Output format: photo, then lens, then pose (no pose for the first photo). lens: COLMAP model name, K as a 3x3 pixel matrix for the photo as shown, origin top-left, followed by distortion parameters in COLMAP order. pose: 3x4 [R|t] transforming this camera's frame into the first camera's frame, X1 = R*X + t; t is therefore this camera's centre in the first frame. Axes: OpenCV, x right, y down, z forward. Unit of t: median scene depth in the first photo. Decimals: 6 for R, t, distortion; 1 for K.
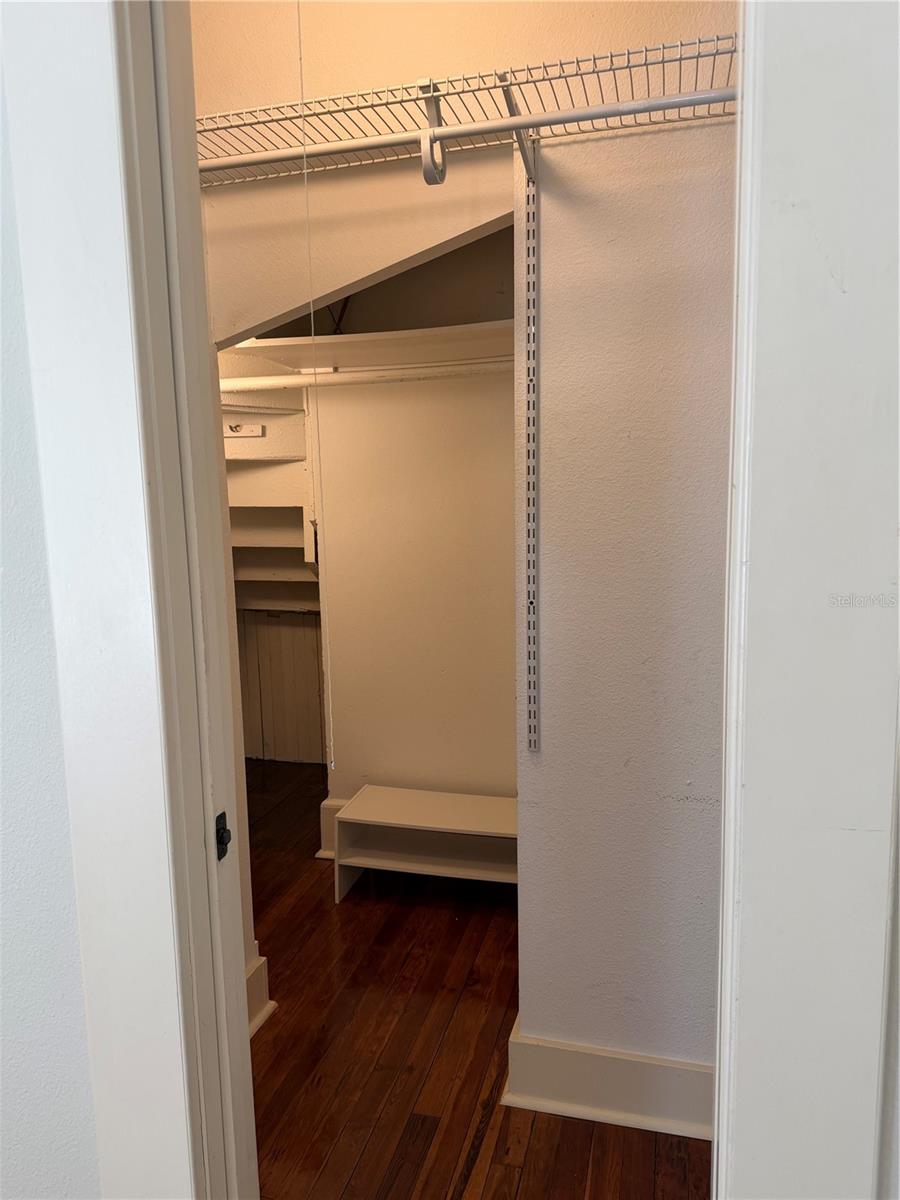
lens RADIAL K [[838.1, 0, 450.8], [0, 838.1, 609.8], [0, 0, 1]] dist [0.058766, -0.078754]
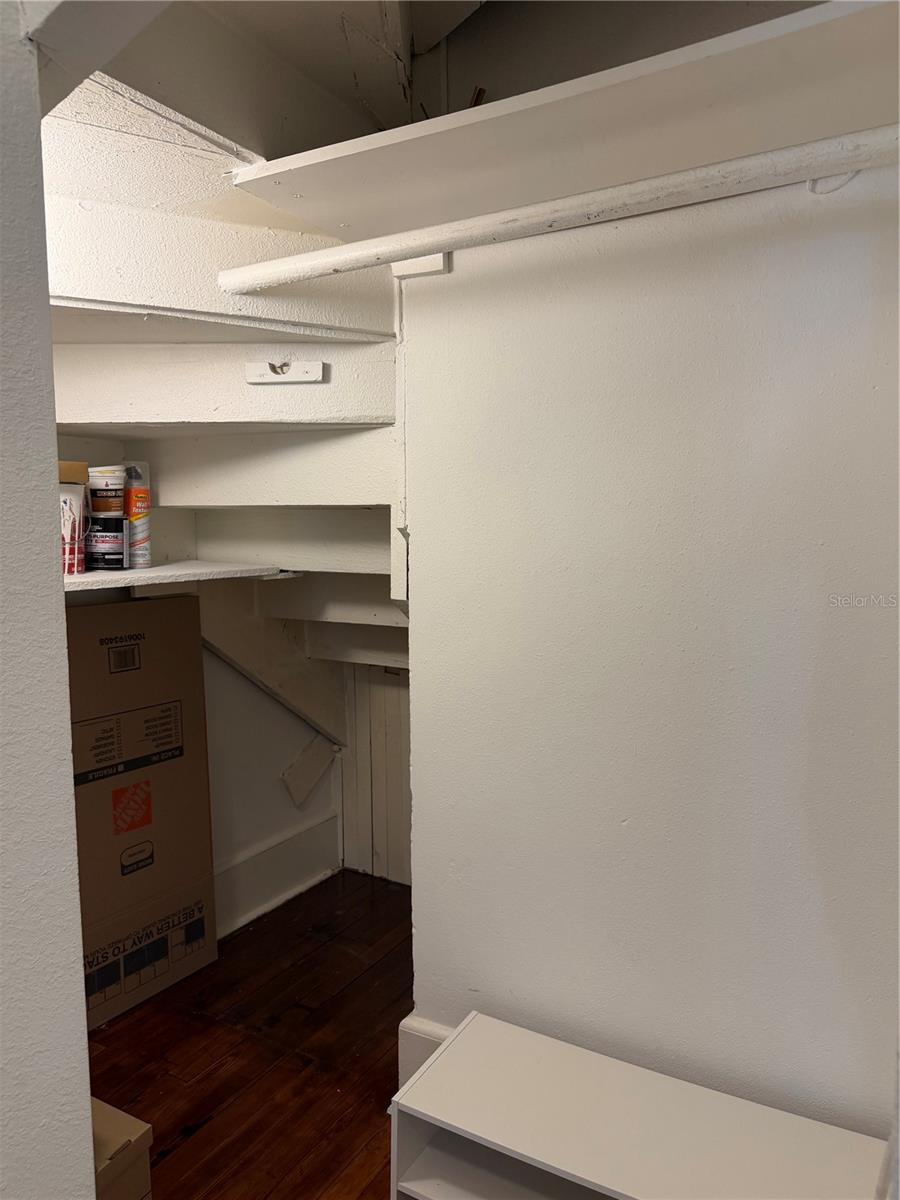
lens RADIAL K [[838.1, 0, 451.4], [0, 838.1, 608.6], [0, 0, 1]] dist [0.058766, -0.078754]
pose [[0.964514, 0.042347, -0.260614, 0.018327], [-0.051115, 0.998329, -0.026953, -0.038487], [0.259037, 0.039318, 0.965067, 0.464793]]
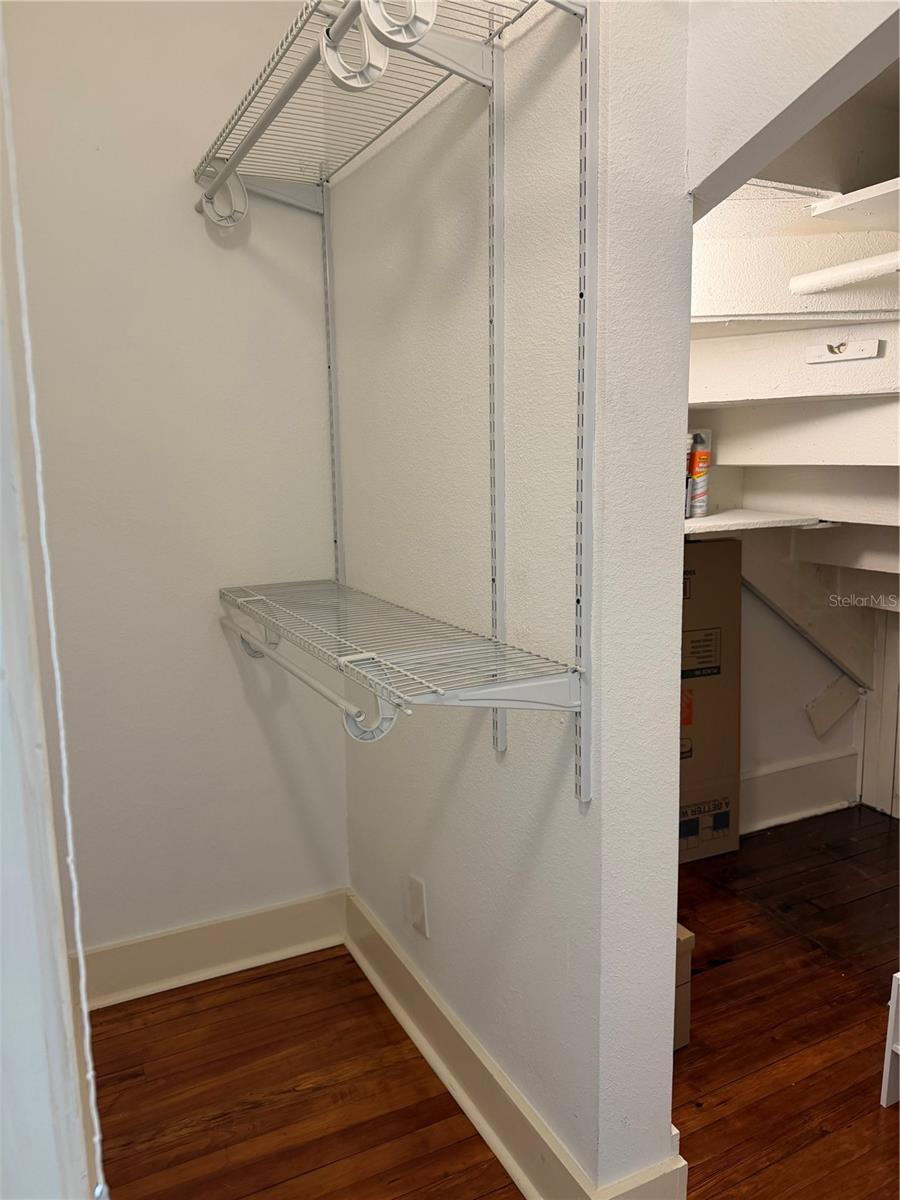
lens RADIAL K [[838.1, 0, 463.0], [0, 838.1, 592.9], [0, 0, 1]] dist [0.058766, -0.078754]
pose [[0.657116, 0.127335, -0.742957, 0.073060], [-0.103219, 0.991545, 0.078647, -0.043825], [0.746689, 0.025007, 0.664703, 0.328634]]
